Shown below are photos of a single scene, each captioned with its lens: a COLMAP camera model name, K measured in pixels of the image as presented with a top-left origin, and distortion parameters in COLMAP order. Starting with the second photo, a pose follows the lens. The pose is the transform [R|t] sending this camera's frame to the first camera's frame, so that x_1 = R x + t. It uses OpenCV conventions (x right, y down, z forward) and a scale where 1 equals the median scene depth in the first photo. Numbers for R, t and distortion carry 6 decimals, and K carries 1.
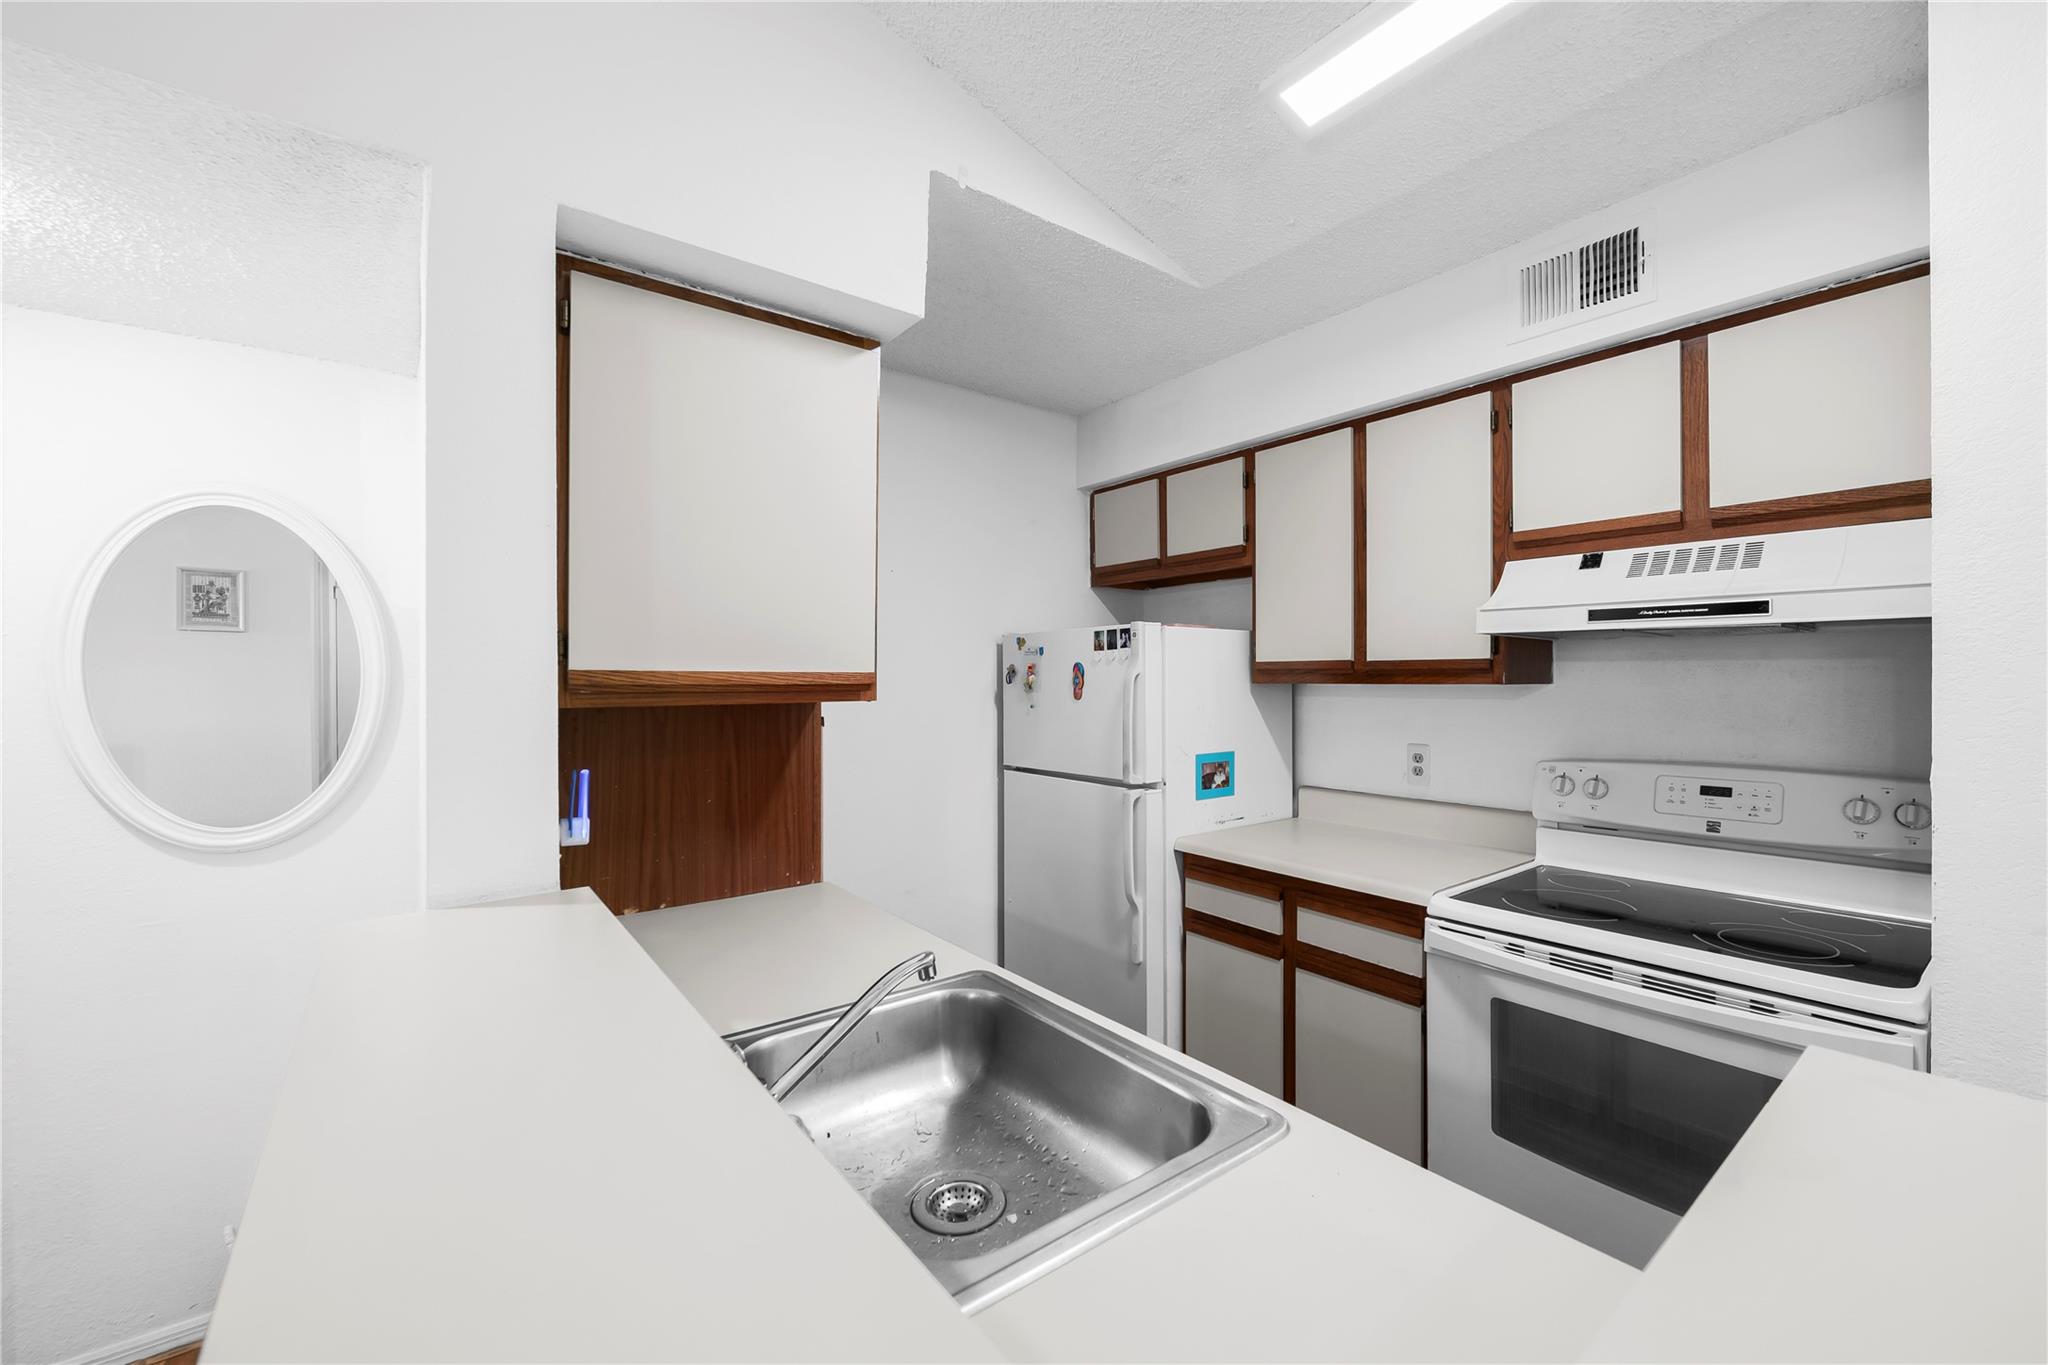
lens RADIAL K [[815.2, 0, 1033.7], [0, 815.2, 679.6], [0, 0, 1]] dist [-0.001671, -0.003410]
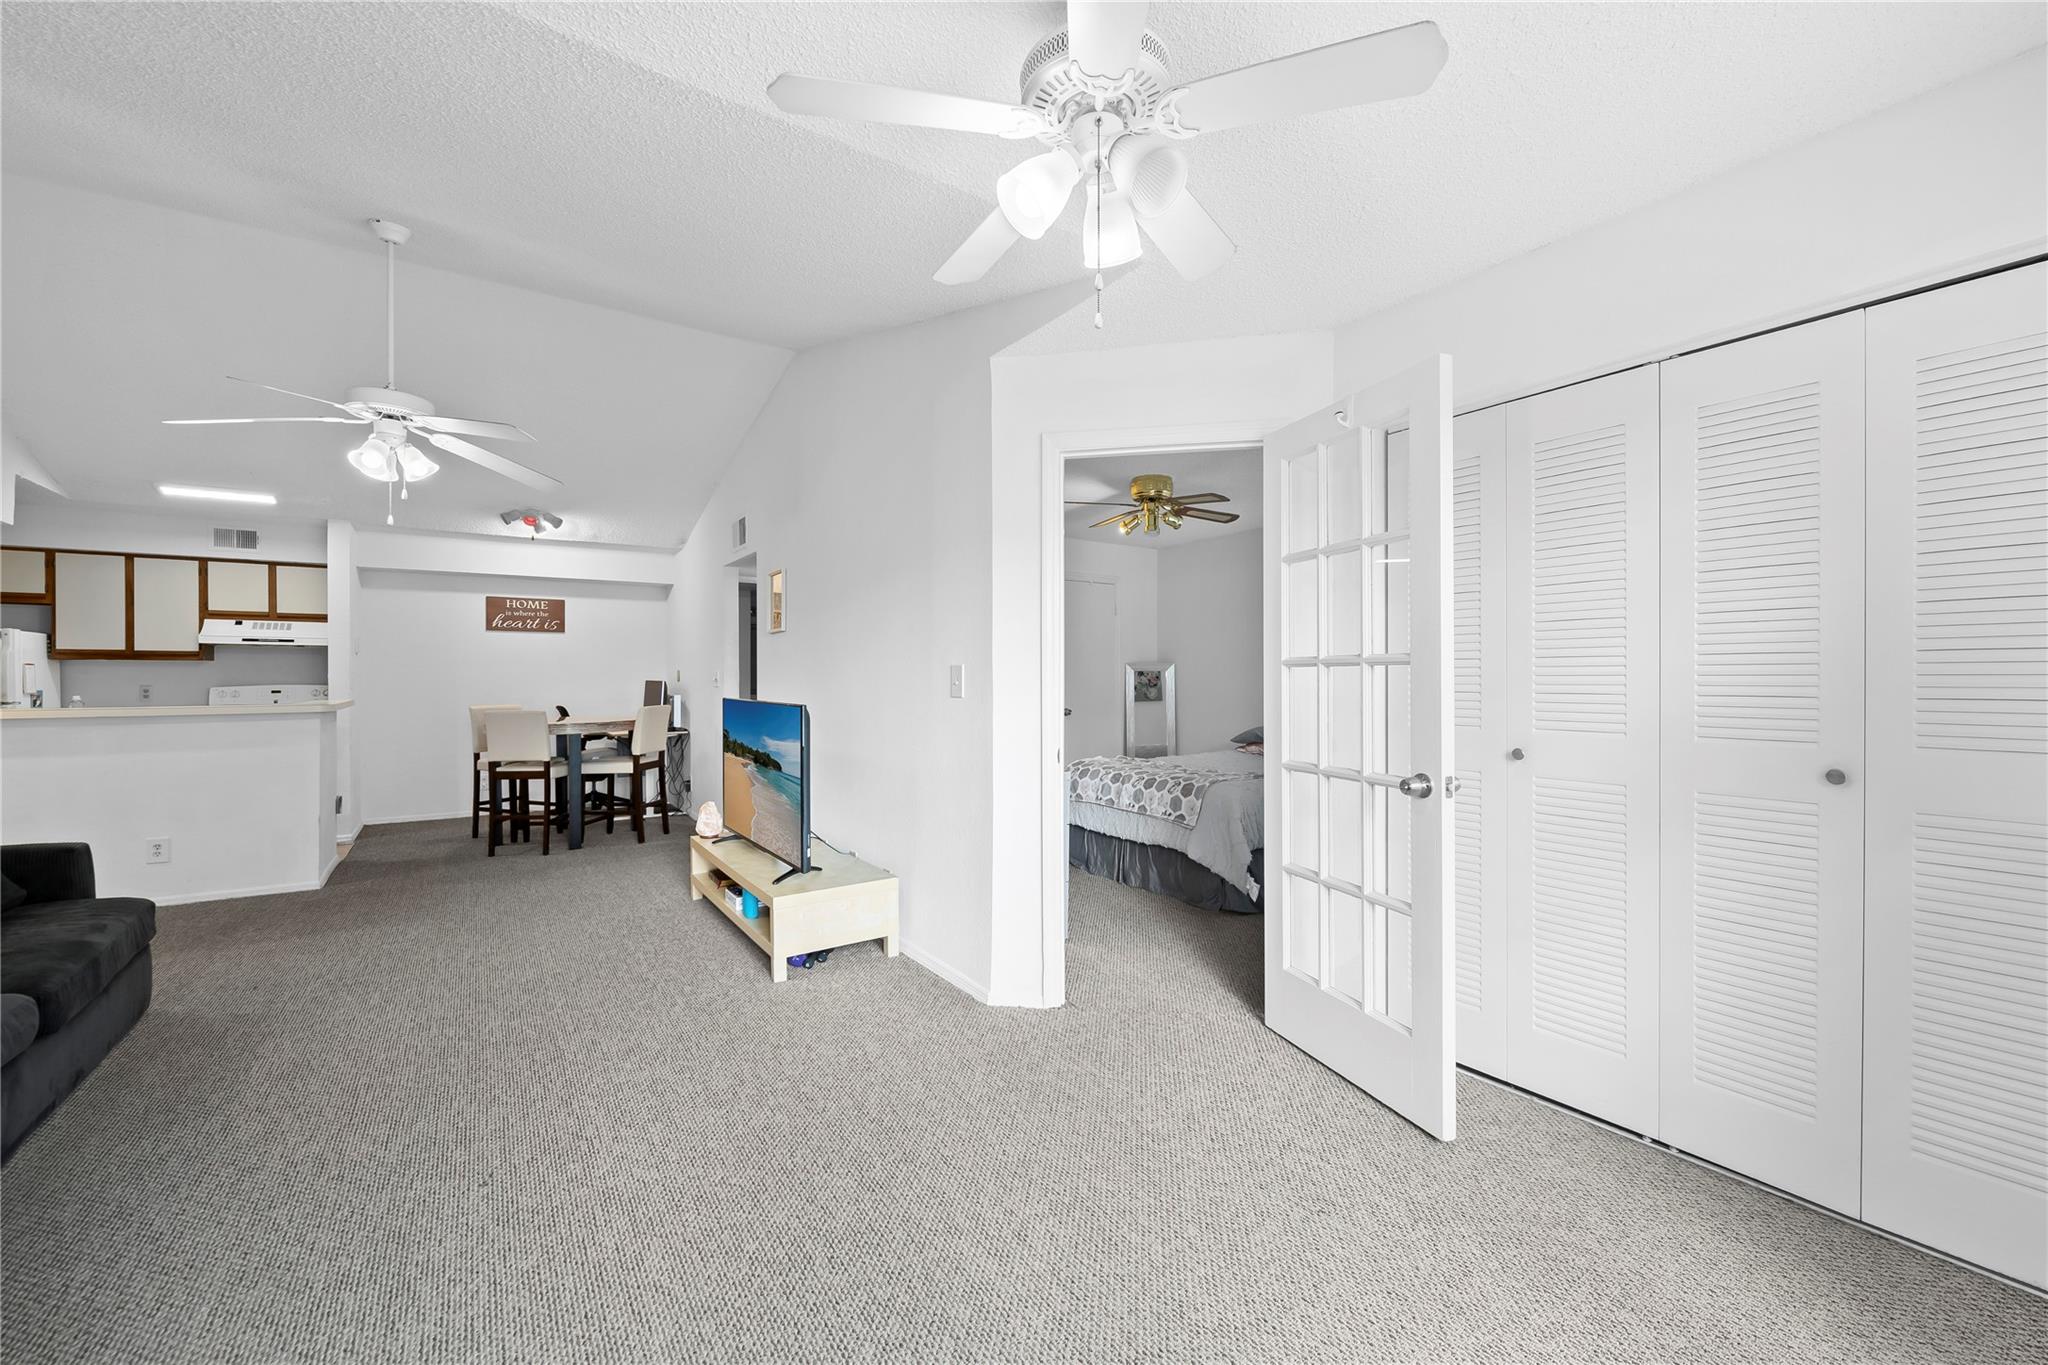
lens RADIAL K [[812.2, 0, 1035.4], [0, 812.2, 685.7], [0, 0, 1]] dist [0.002050, -0.003308]
pose [[0.047009, -0.004080, 0.998886, -1.935026], [0.003180, 0.999987, 0.003935, 0.084719], [-0.998889, 0.002991, 0.047021, -1.881175]]
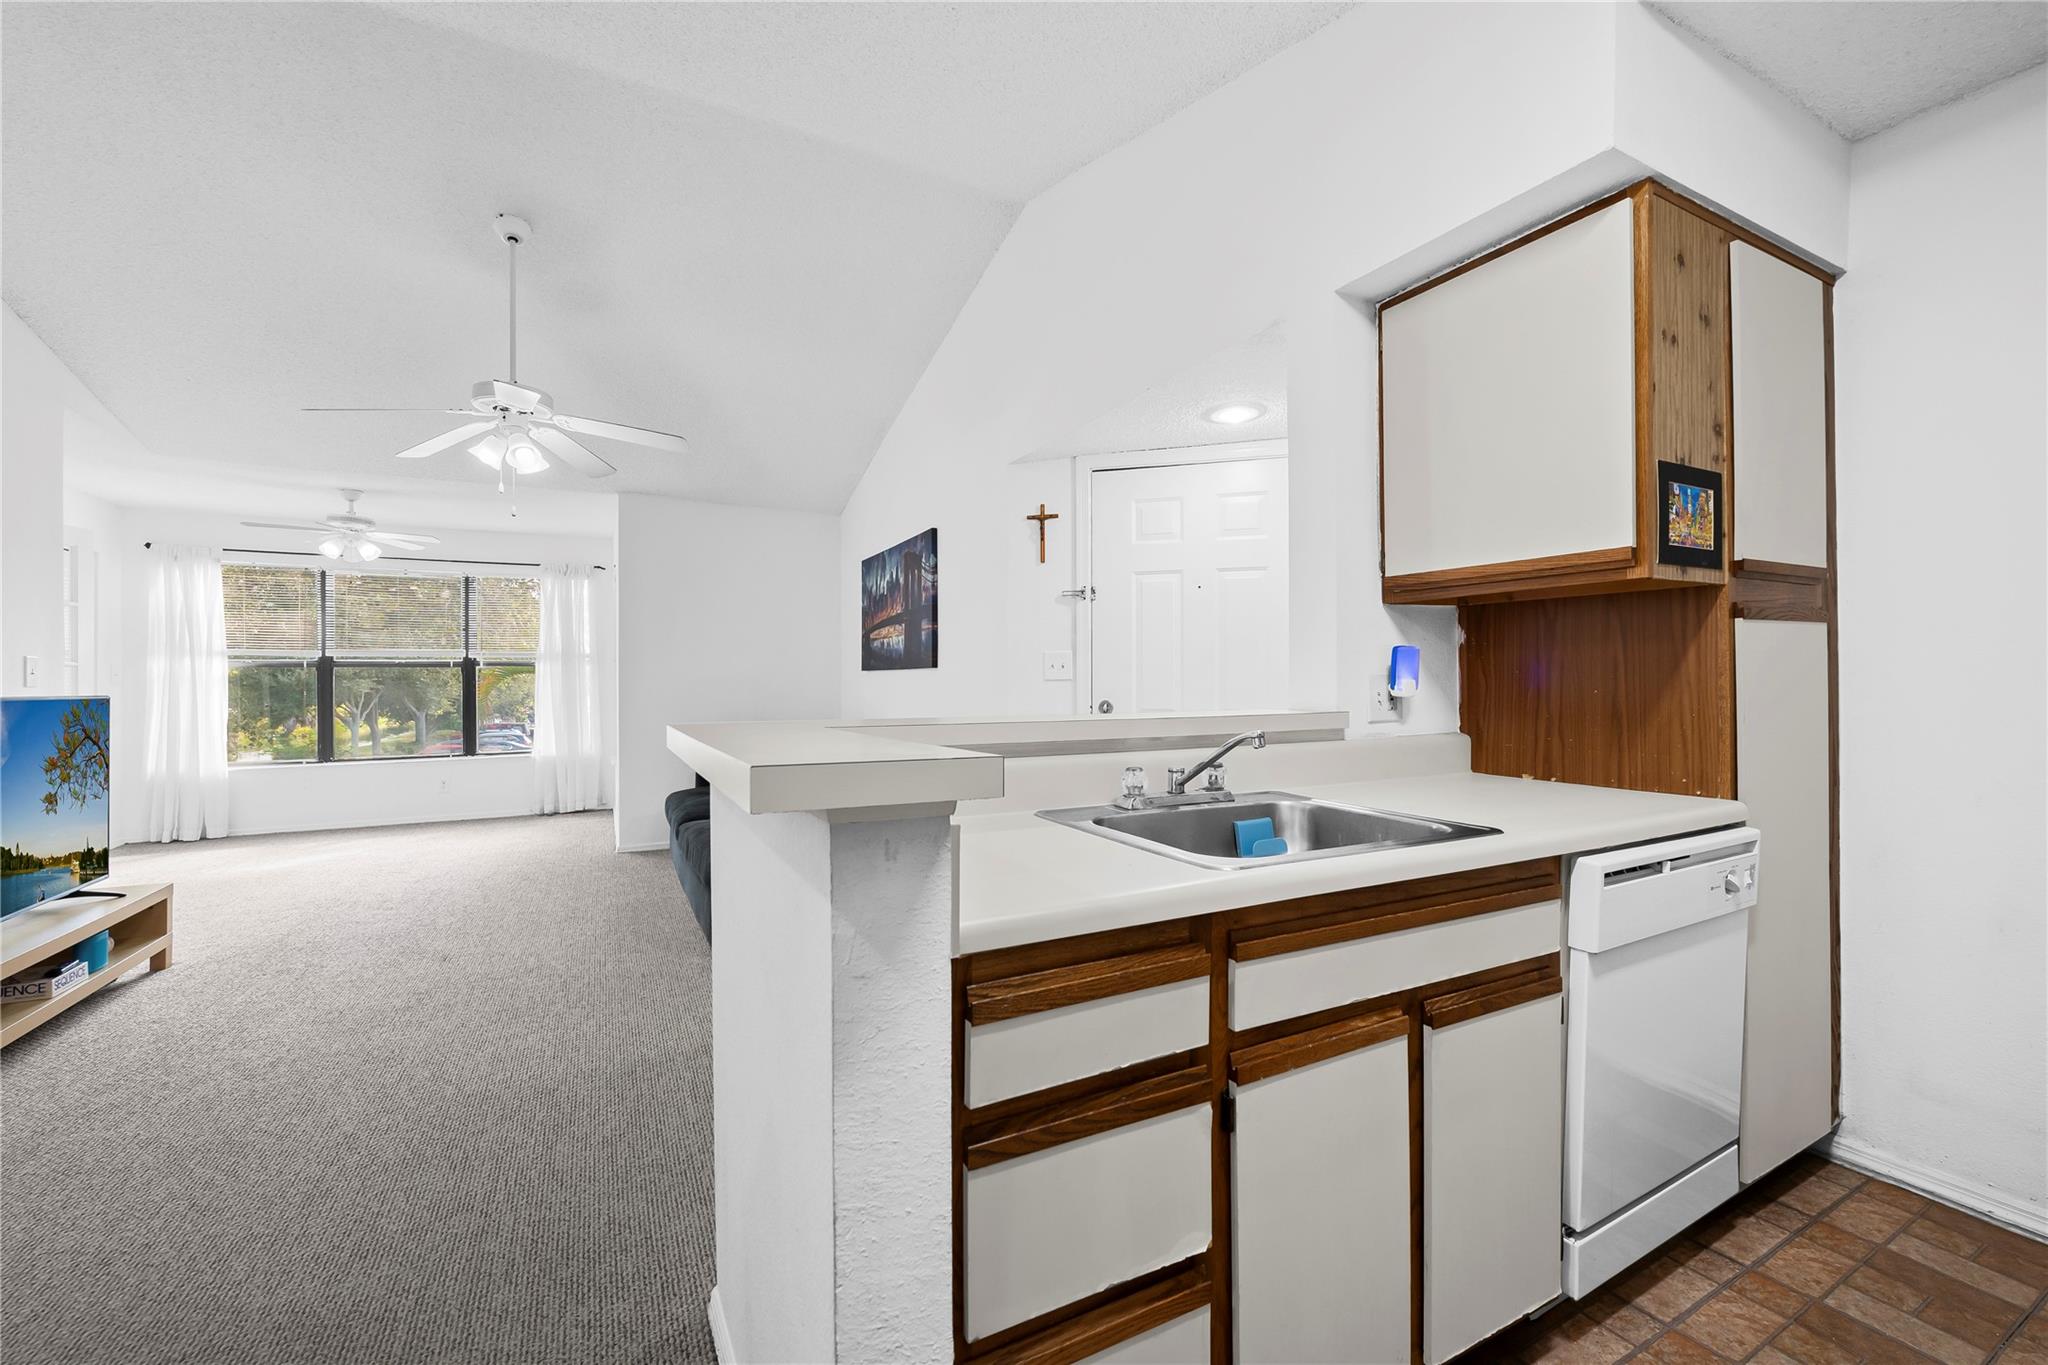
lens RADIAL K [[815.2, 0, 1033.7], [0, 815.2, 679.6], [0, 0, 1]] dist [-0.001671, -0.003410]
pose [[-0.166848, 0.003815, -0.985975, 0.591683], [0.001837, 0.999992, 0.003559, 0.098826], [0.985981, -0.001217, -0.166853, 0.352357]]
